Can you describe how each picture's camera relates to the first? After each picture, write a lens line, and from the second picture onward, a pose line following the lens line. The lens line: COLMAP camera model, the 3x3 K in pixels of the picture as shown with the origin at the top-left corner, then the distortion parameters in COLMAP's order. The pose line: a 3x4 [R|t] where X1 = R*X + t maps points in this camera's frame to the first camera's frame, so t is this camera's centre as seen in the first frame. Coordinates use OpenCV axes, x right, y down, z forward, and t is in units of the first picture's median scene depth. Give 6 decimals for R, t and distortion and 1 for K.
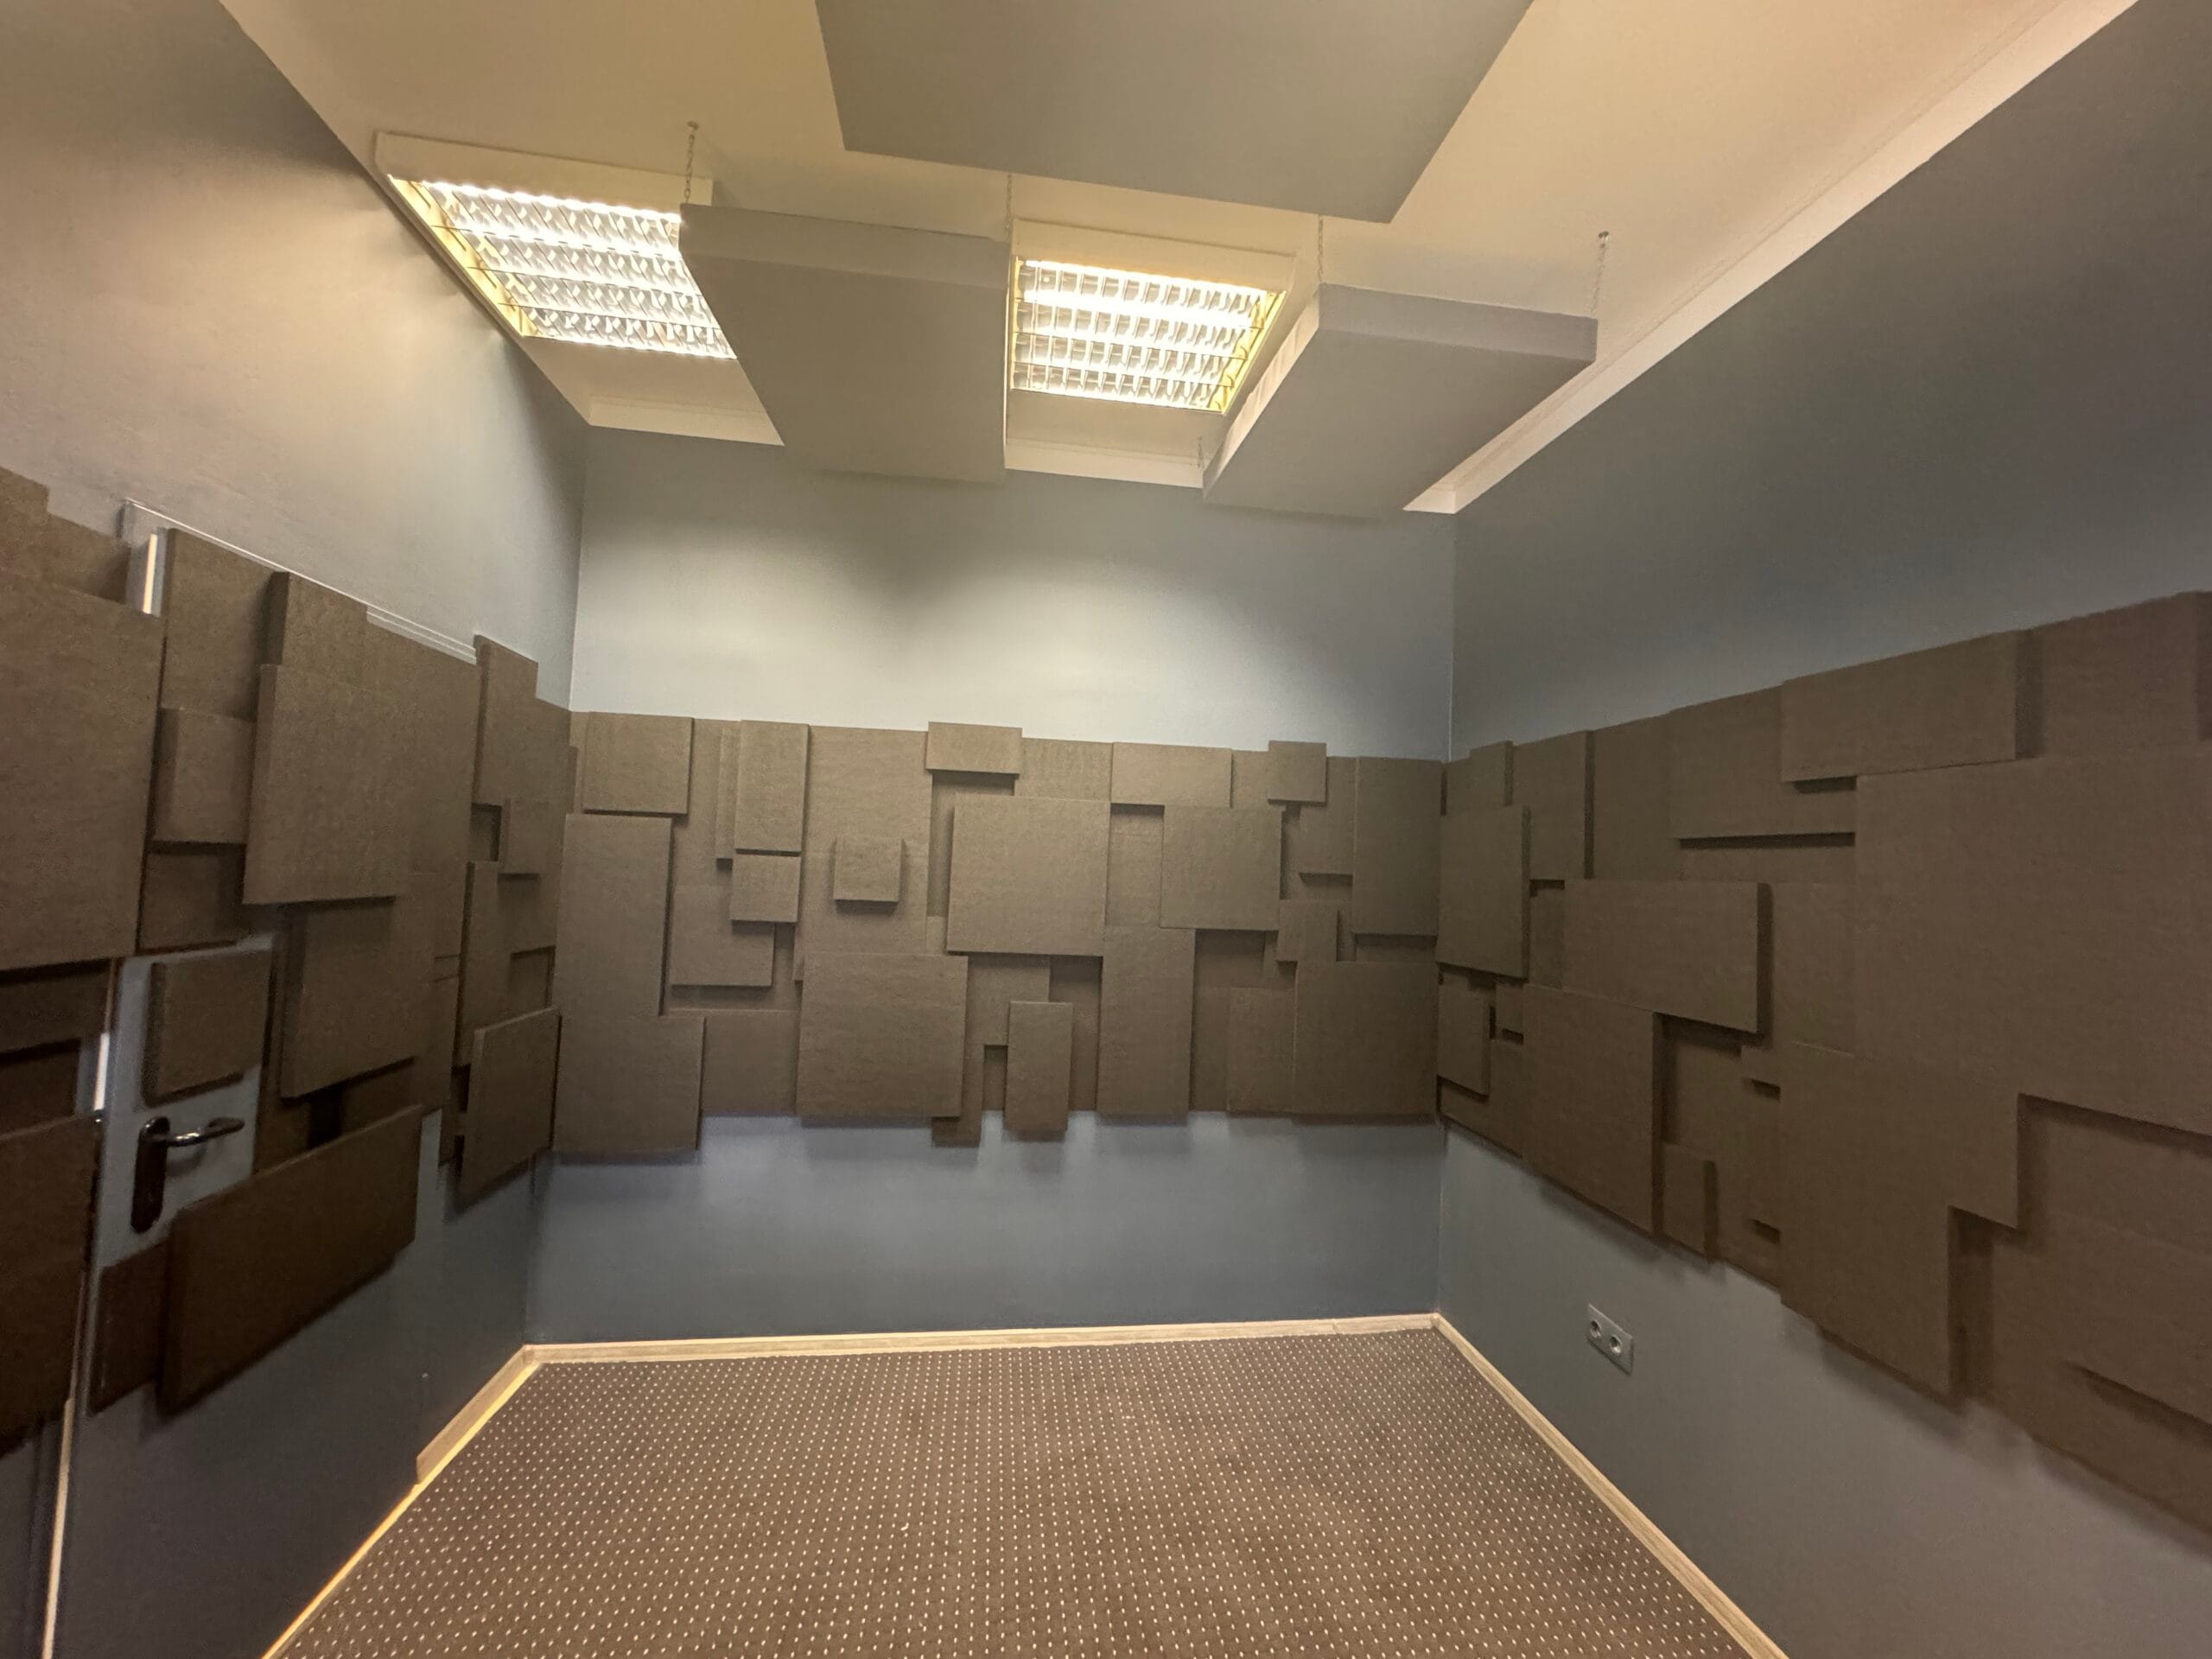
lens RADIAL K [[890.5, 0, 1100.3], [0, 890.5, 830.6], [0, 0, 1]] dist [-0.002032, 0.000005]
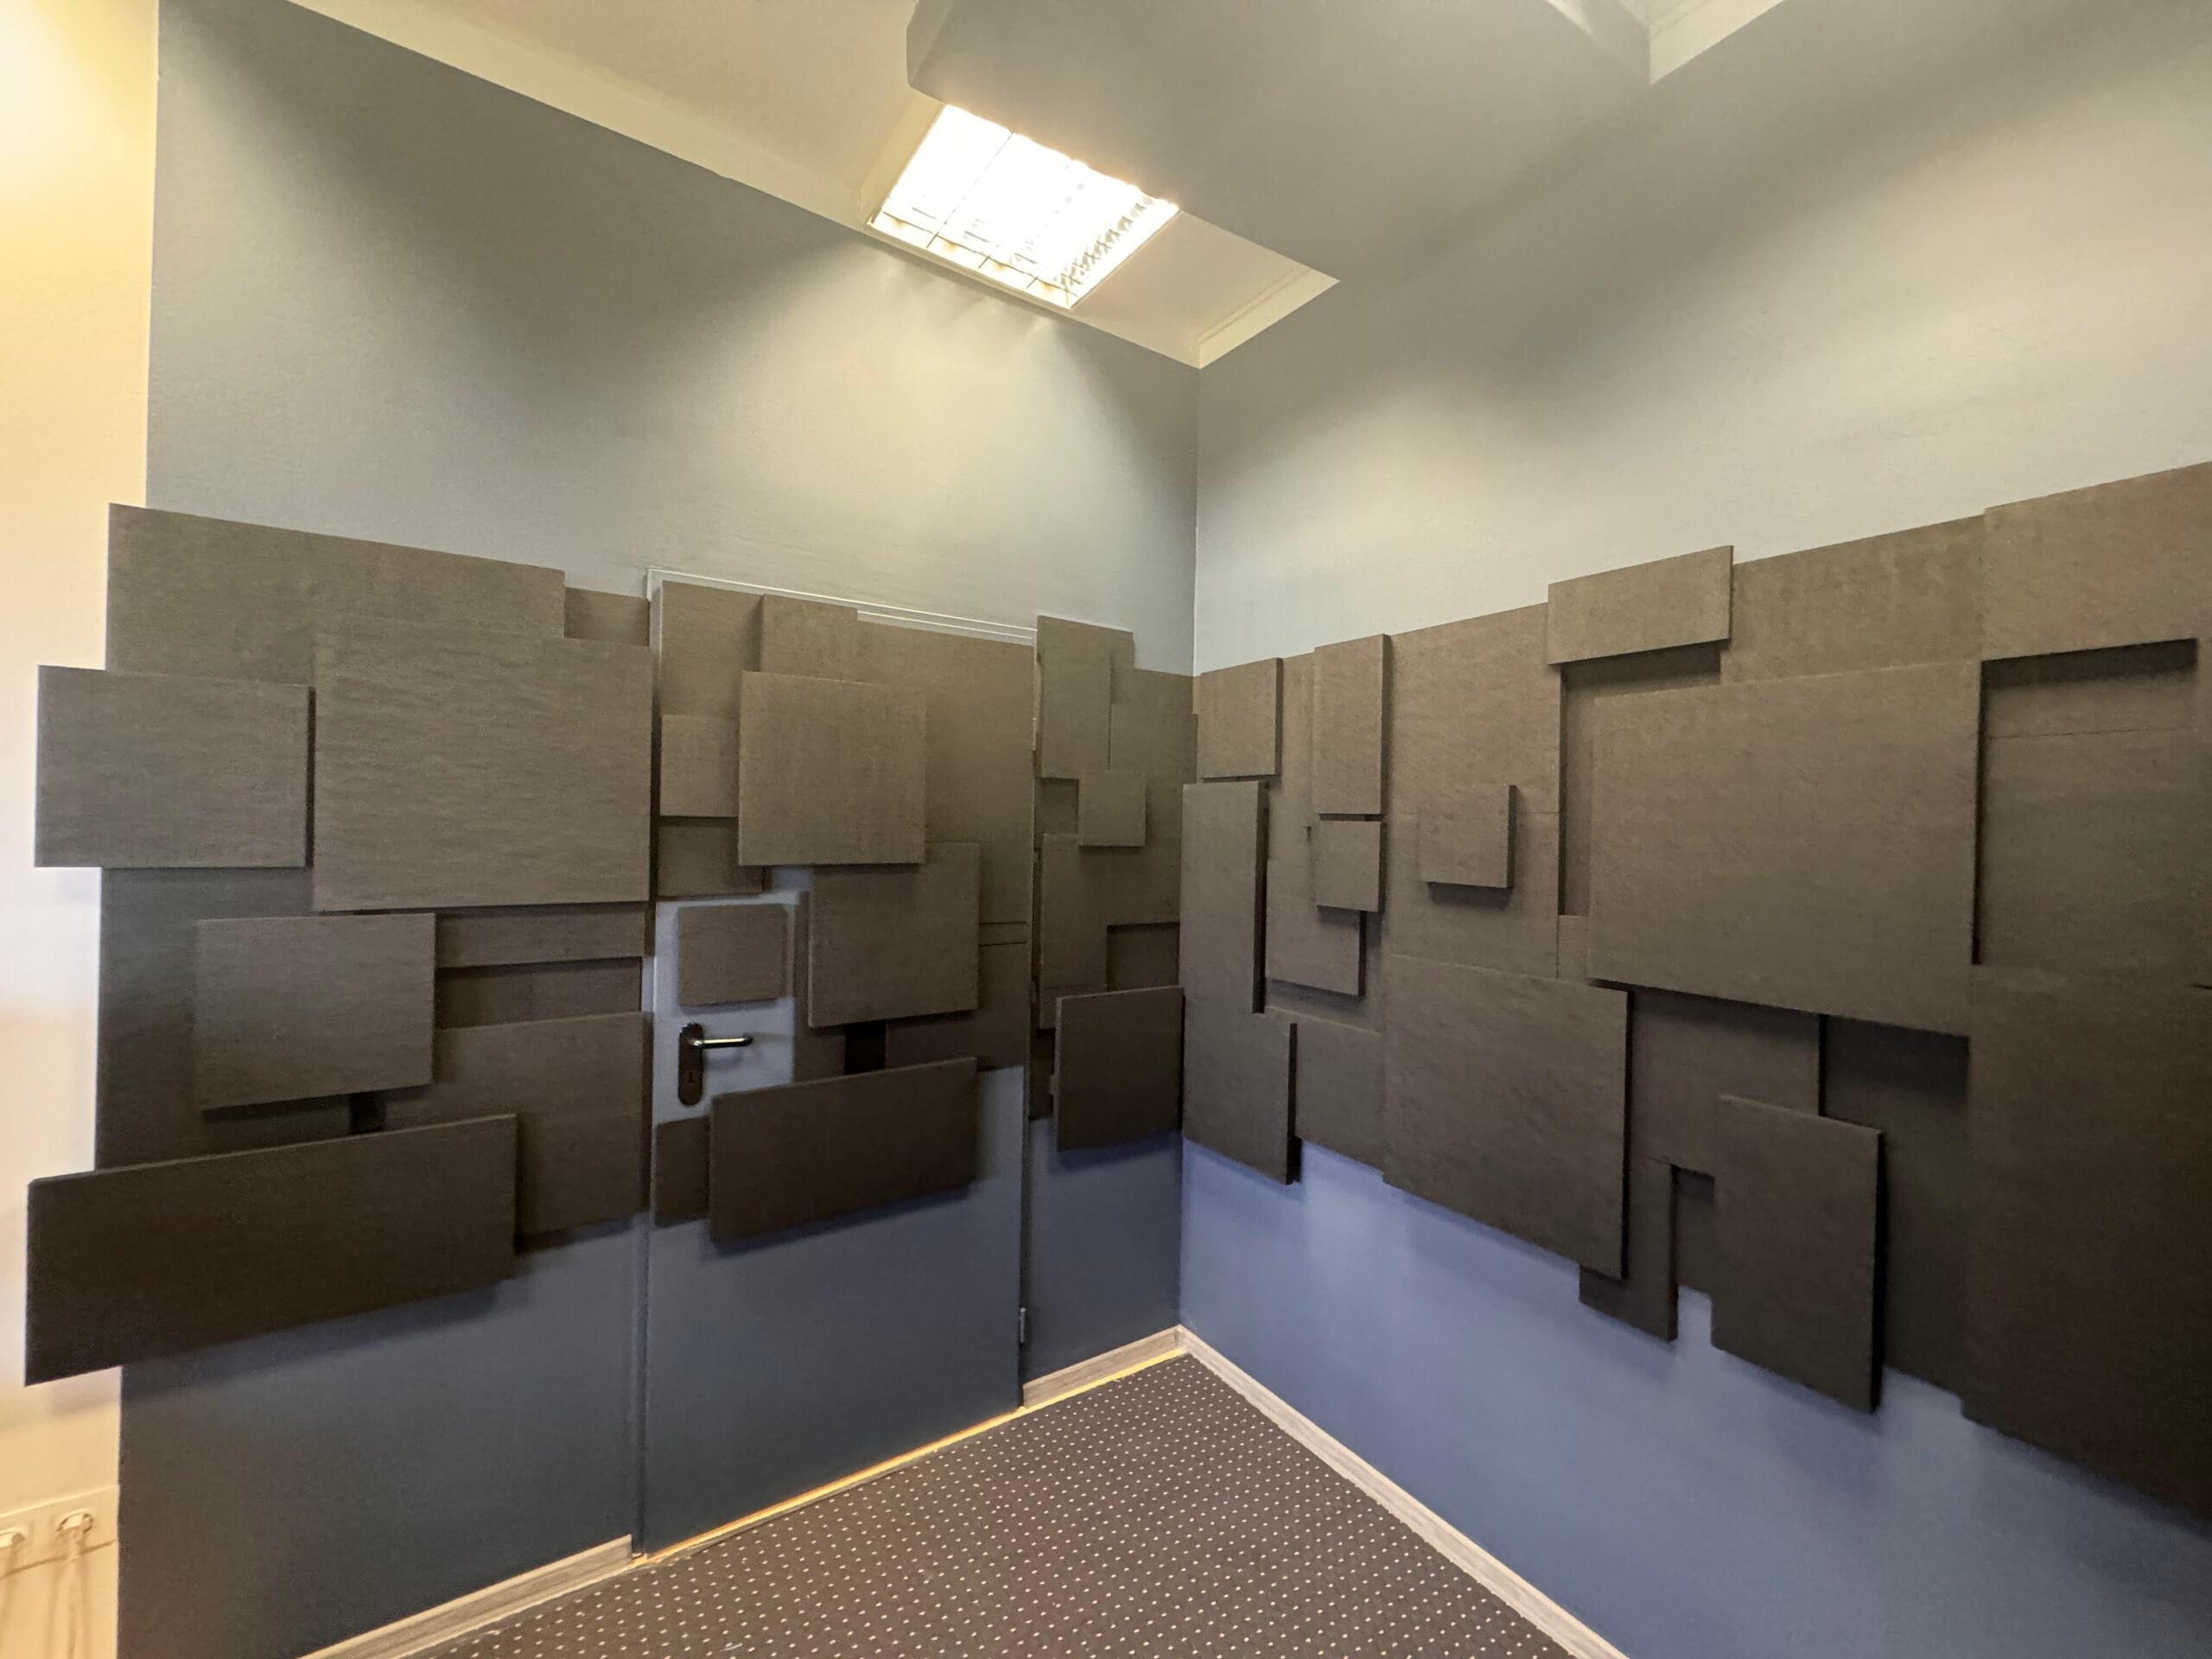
lens RADIAL K [[890.5, 0, 1100.3], [0, 890.5, 830.6], [0, 0, 1]] dist [-0.002032, 0.000005]
pose [[0.437265, -0.027278, -0.898919, 0.212833], [0.039269, 0.999166, -0.011218, 0.037191], [0.898475, -0.030394, 0.437971, 0.492782]]
